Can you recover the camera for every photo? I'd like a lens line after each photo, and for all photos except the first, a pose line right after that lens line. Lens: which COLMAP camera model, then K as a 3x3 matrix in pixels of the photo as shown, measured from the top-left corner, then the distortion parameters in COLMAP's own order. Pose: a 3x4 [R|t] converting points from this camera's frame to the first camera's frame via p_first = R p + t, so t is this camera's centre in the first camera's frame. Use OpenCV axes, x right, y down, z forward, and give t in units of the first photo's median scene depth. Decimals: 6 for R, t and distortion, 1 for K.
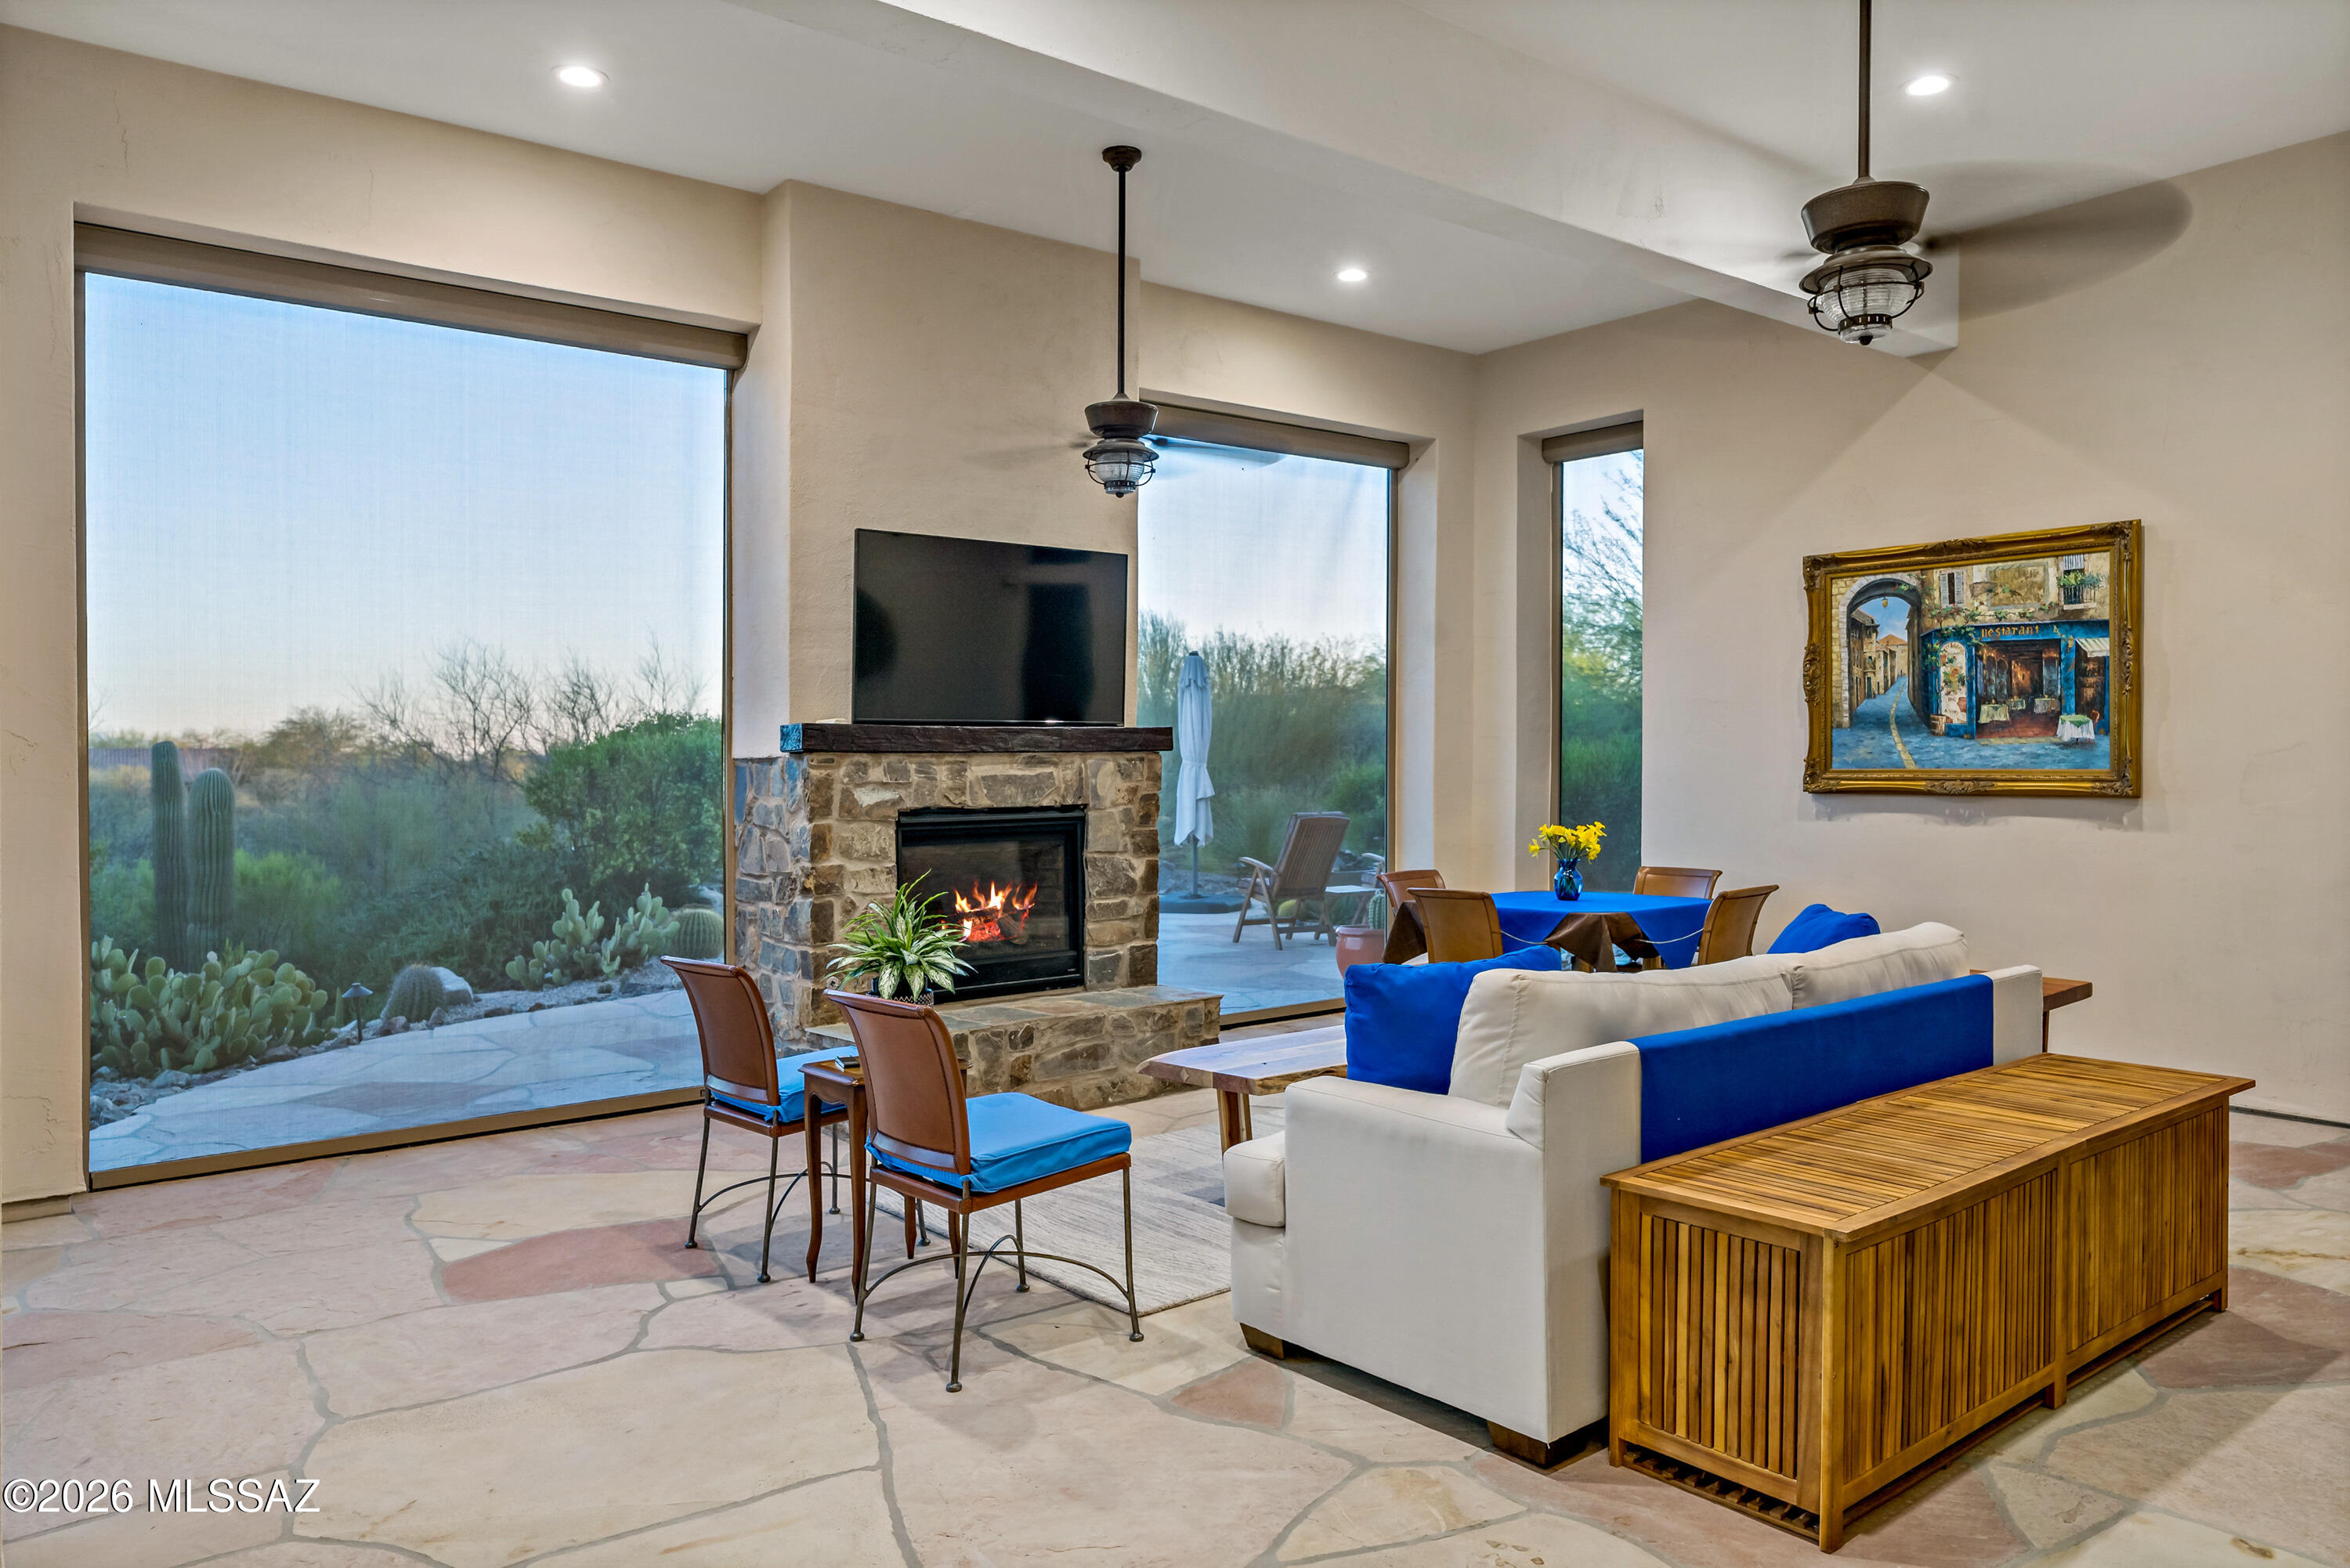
lens RADIAL K [[1588.1, 0, 1175.0], [0, 1588.1, 784.0], [0, 0, 1]] dist [0.001061, -0.001159]
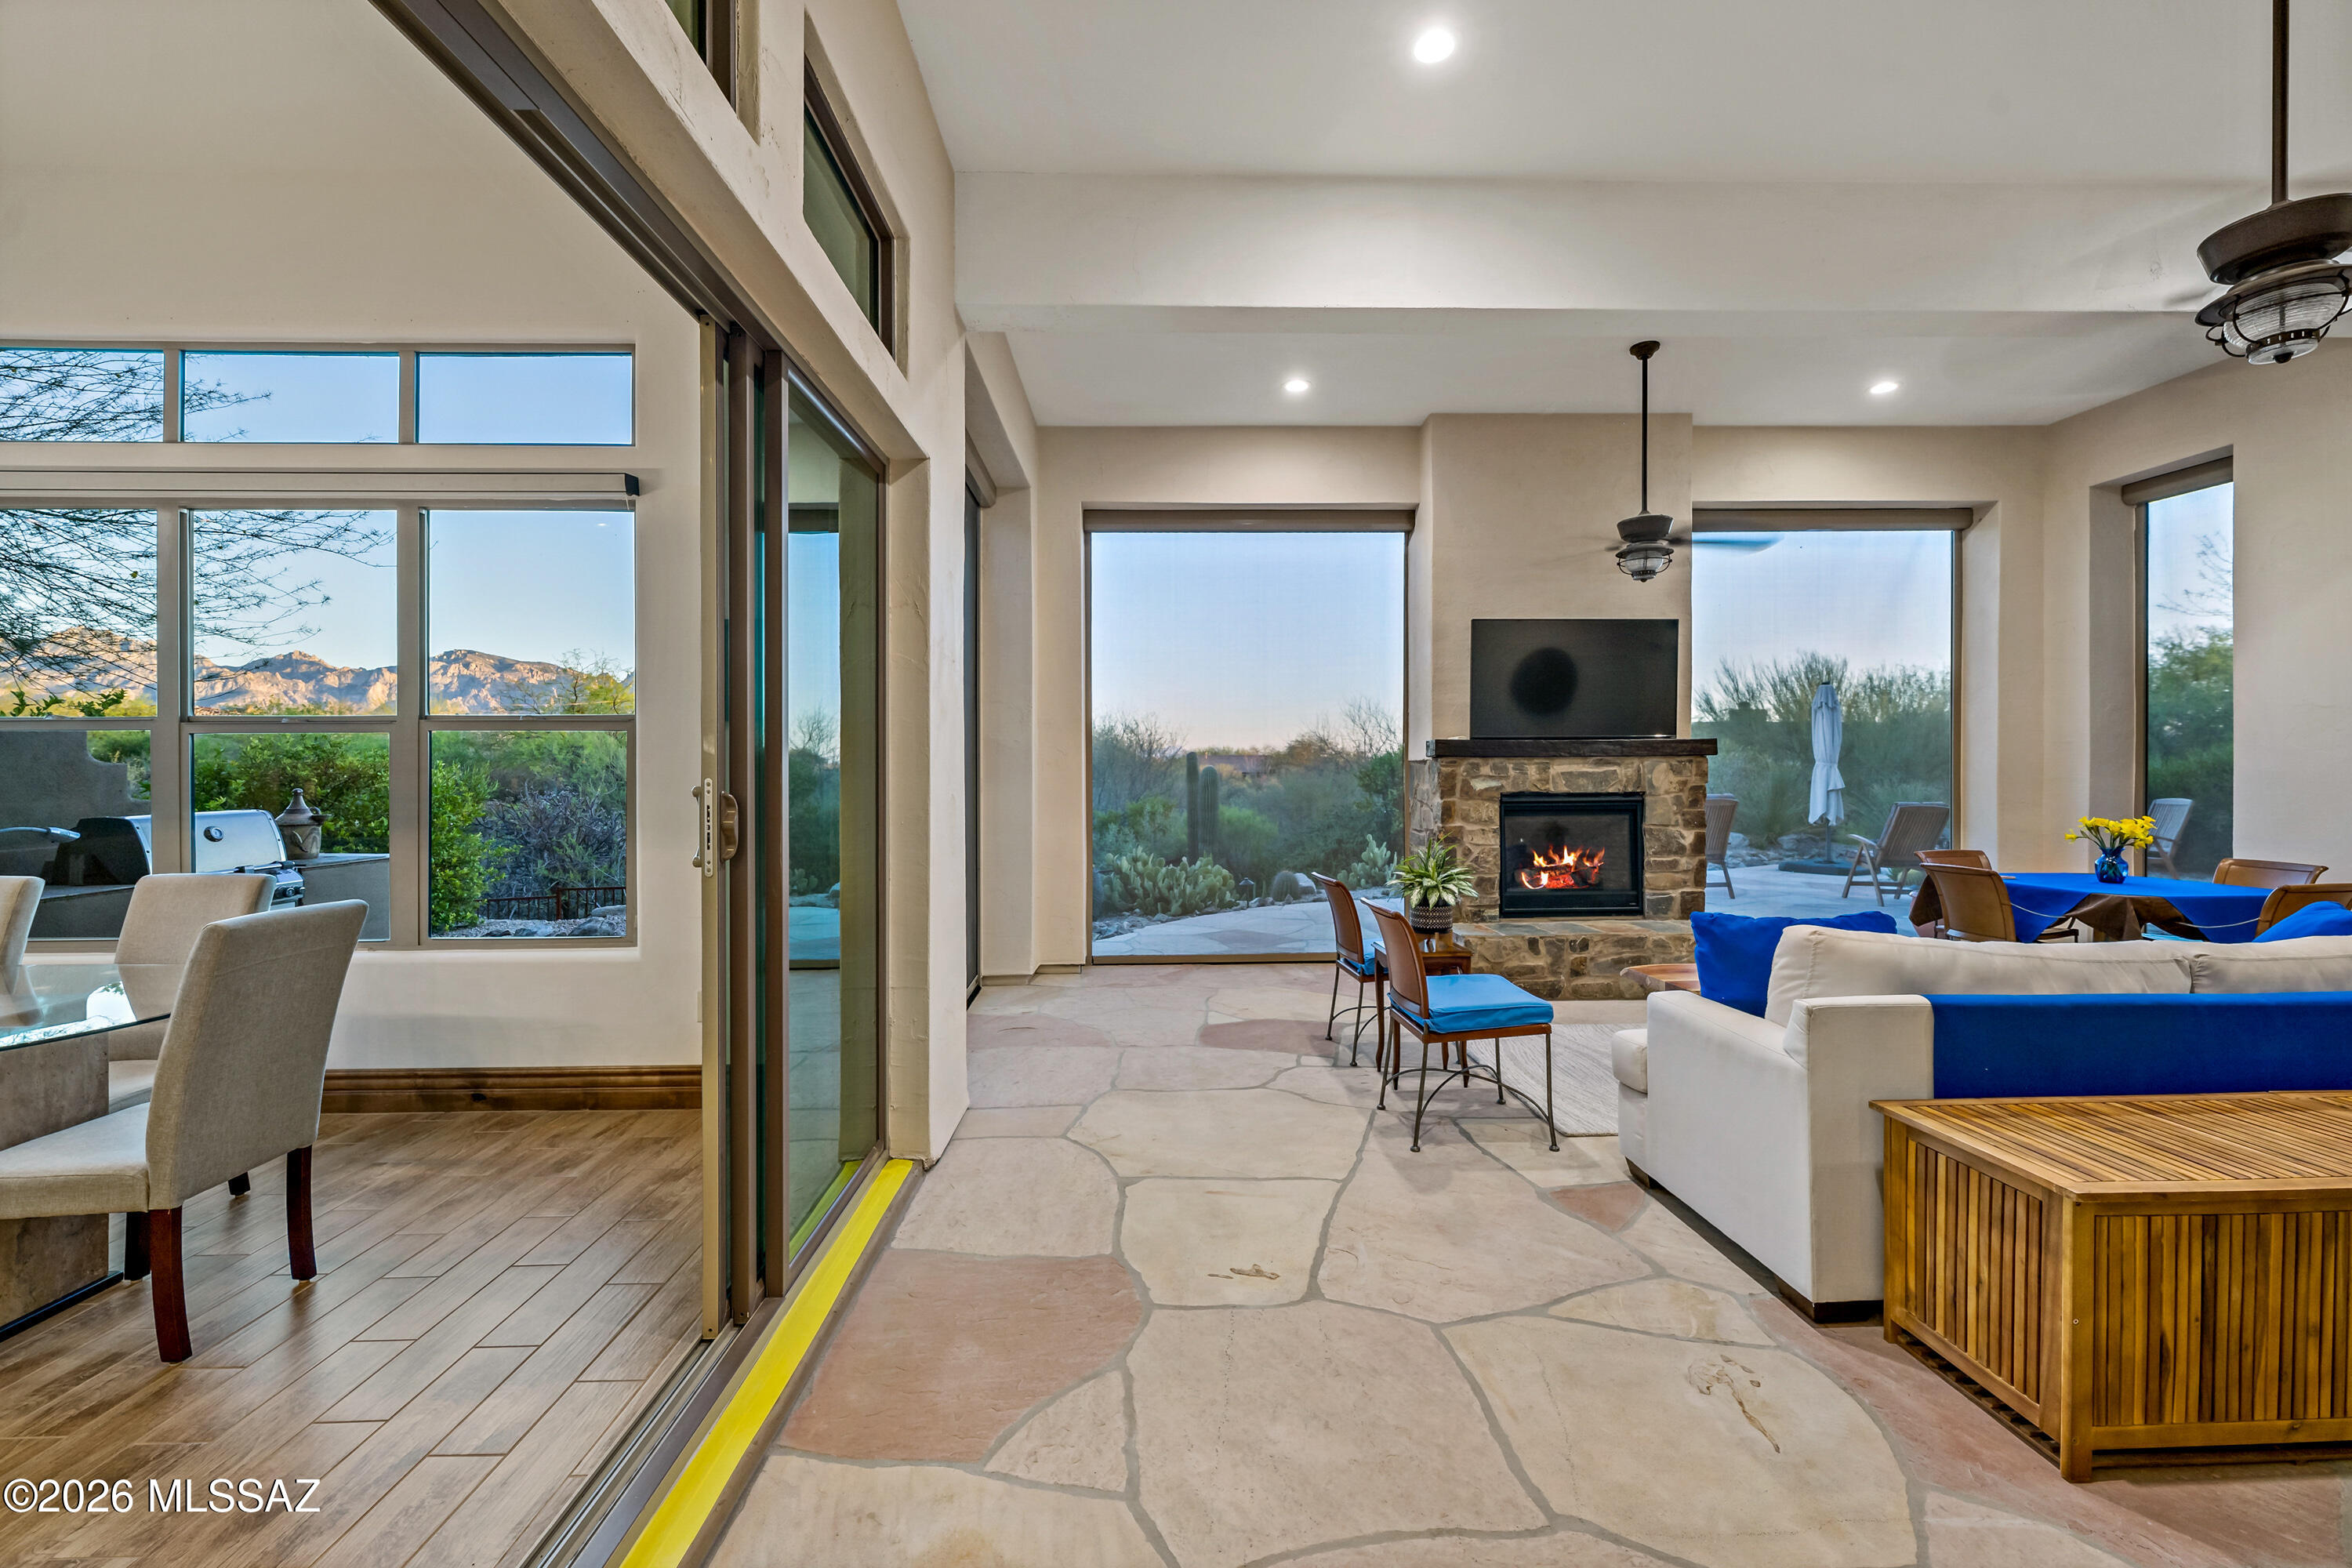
lens RADIAL K [[948.1, 0, 1175.4], [0, 948.1, 769.3], [0, 0, 1]] dist [0.000884, 0.000348]
pose [[0.799716, 0.005267, -0.600355, 0.154360], [-0.009278, 0.999951, -0.003586, -0.001120], [0.600307, 0.008438, 0.799725, 0.048195]]
